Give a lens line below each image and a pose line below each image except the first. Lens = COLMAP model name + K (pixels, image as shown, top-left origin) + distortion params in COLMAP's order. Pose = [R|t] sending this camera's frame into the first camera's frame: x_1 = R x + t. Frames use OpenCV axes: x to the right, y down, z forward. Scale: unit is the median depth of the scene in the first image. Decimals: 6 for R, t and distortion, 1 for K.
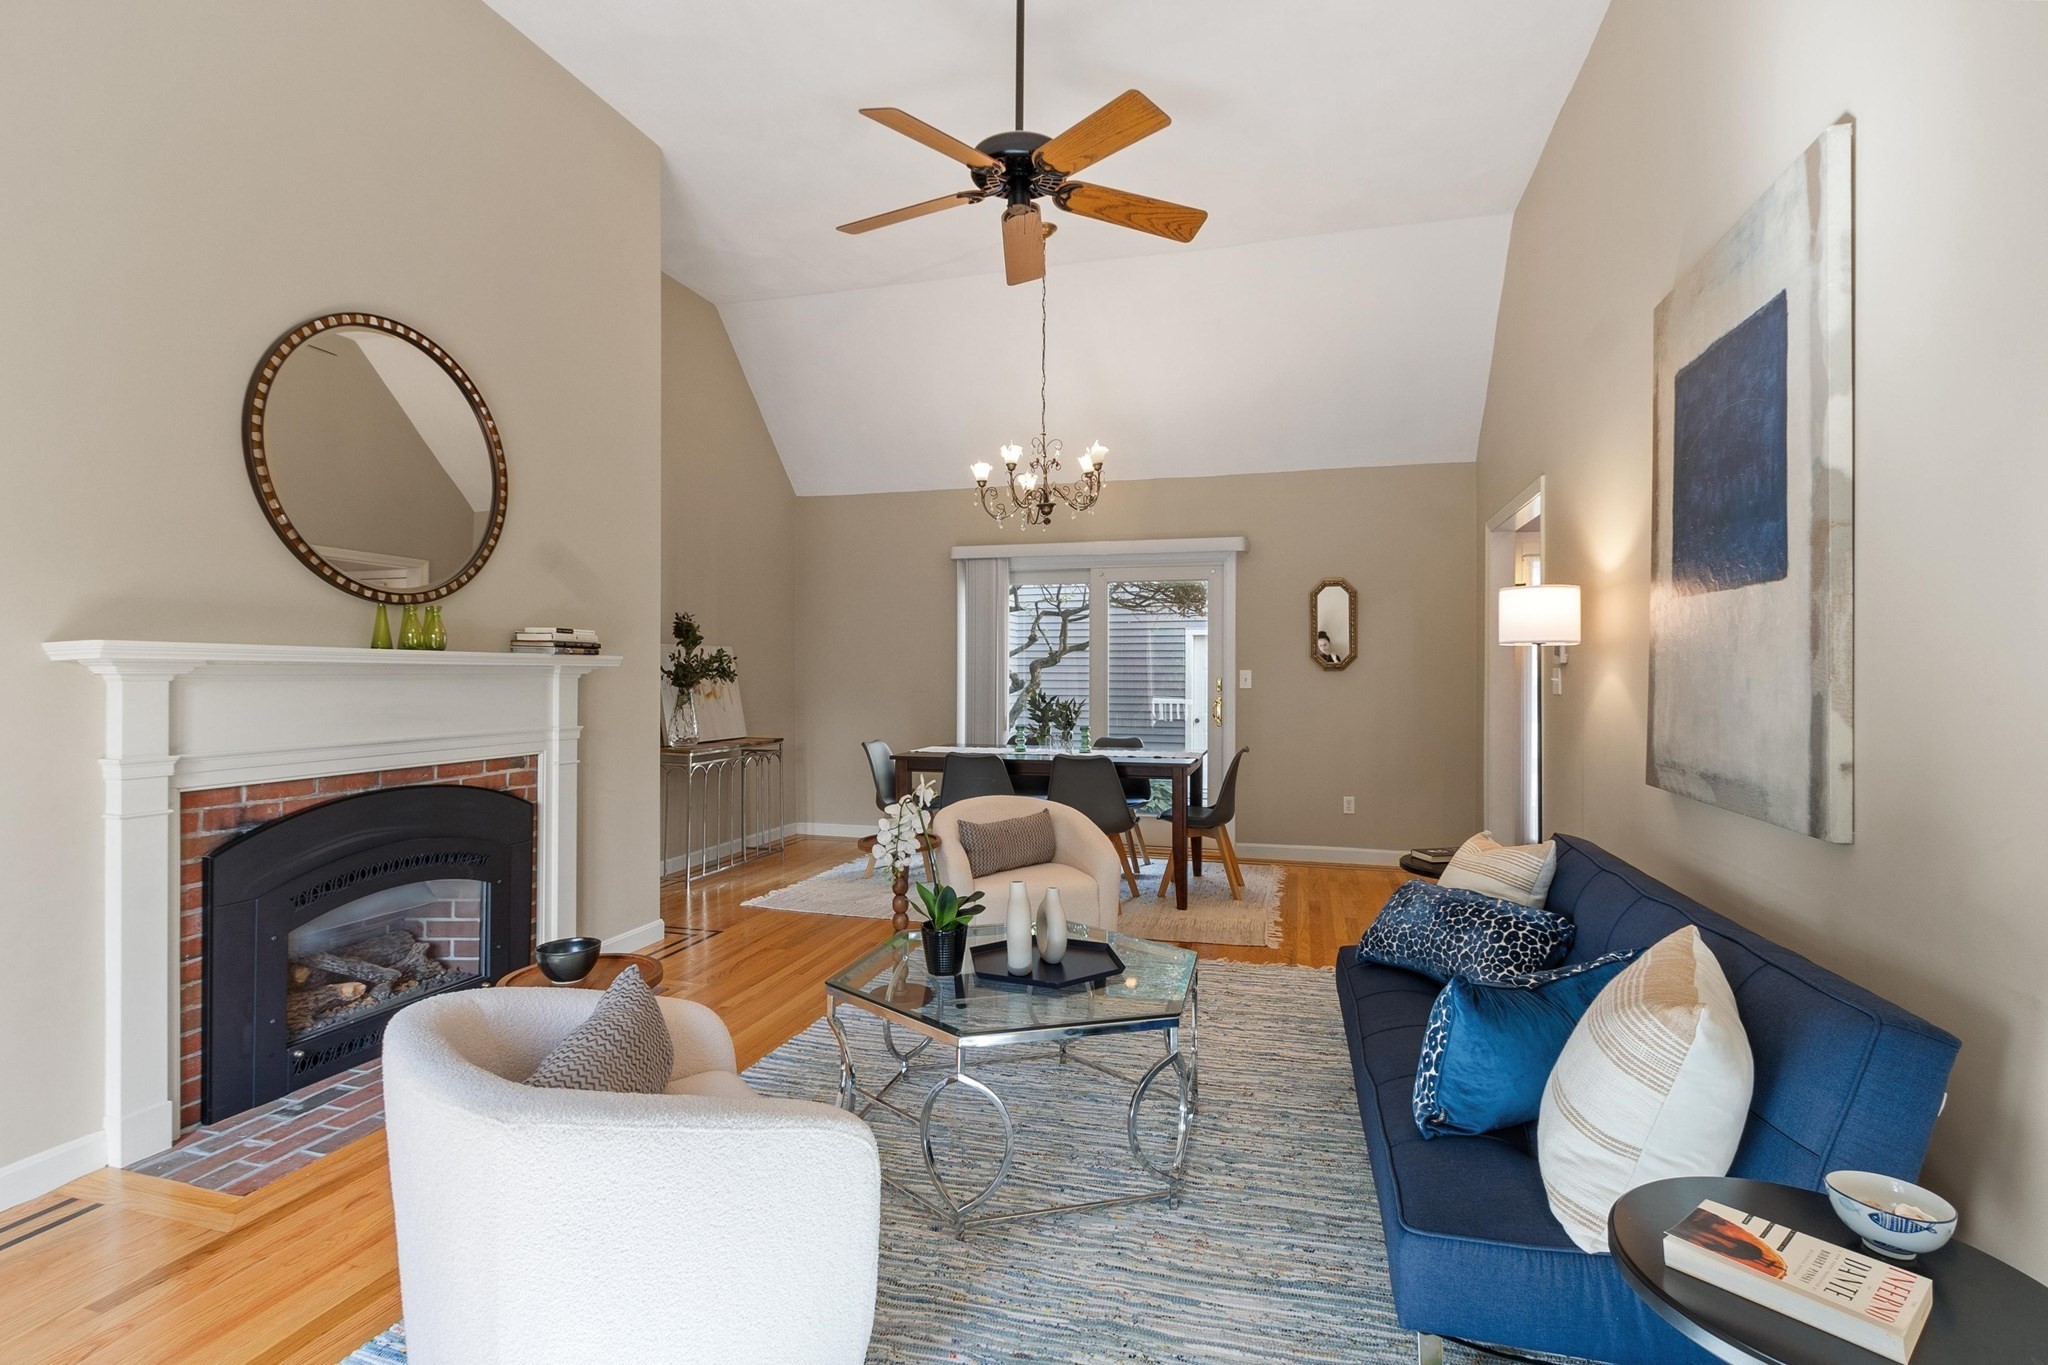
lens RADIAL K [[965.5, 0, 1024.0], [0, 965.5, 682.5], [0, 0, 1]] dist [-0.001885, -0.000048]
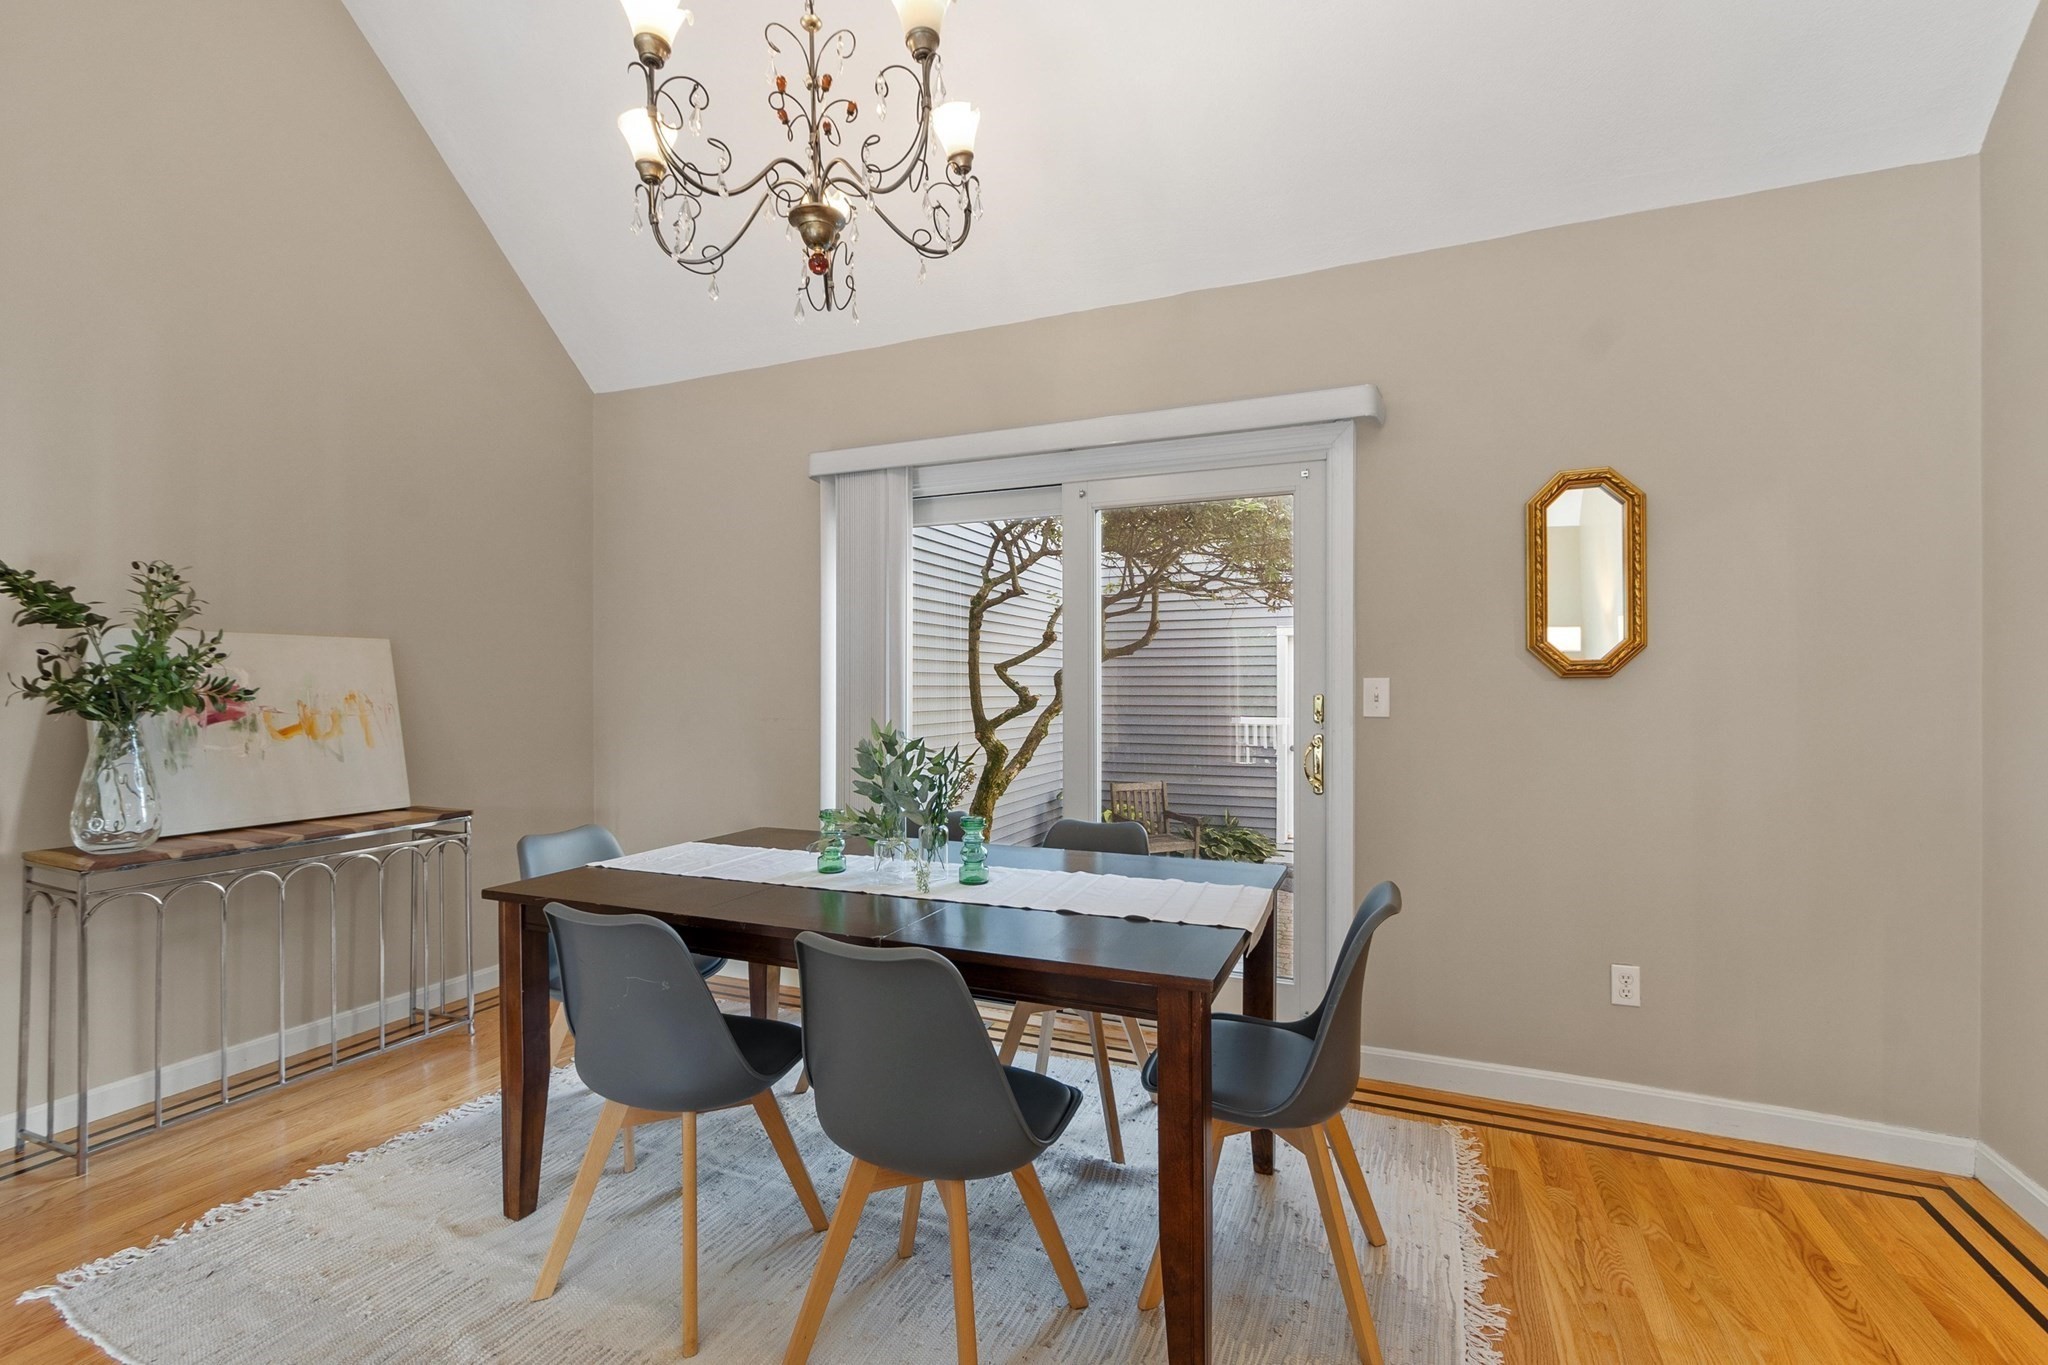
lens RADIAL K [[905.7, 0, 1024.0], [0, 905.7, 682.5], [0, 0, 1]] dist [0.002002, -0.000097]
pose [[0.992660, -0.001457, -0.120930, 0.113669], [-0.000275, 0.999898, -0.014299, -0.004347], [0.120938, 0.014227, 0.992558, 0.546050]]
